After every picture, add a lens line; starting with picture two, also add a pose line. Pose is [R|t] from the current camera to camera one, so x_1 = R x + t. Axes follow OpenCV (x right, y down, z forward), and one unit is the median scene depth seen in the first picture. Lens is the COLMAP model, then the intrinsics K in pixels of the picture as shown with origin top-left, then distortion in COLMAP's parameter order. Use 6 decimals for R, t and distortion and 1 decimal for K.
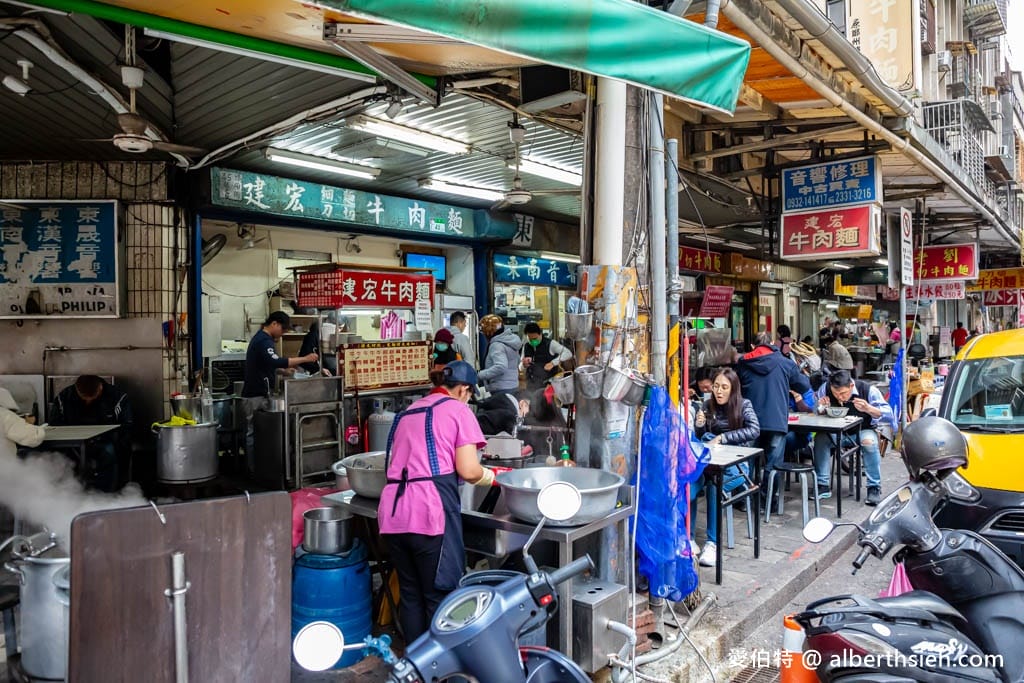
lens RADIAL K [[745.3, 0, 511.9], [0, 745.3, 342.9], [0, 0, 1]] dist [0.001307, 0.000470]
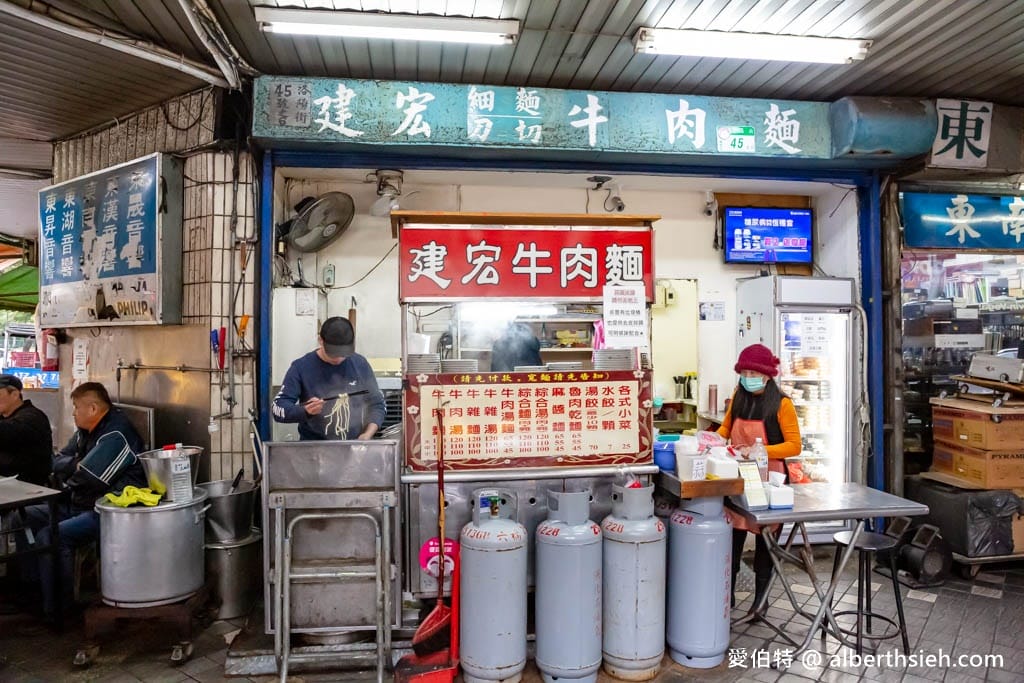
lens RADIAL K [[742.0, 0, 513.8], [0, 742.0, 334.0], [0, 0, 1]] dist [-0.047437, 0.021664]
pose [[0.753080, 0.004221, -0.657915, 0.140343], [-0.016754, 0.999778, -0.012763, -0.019088], [0.657715, 0.020635, 0.752984, 0.627758]]
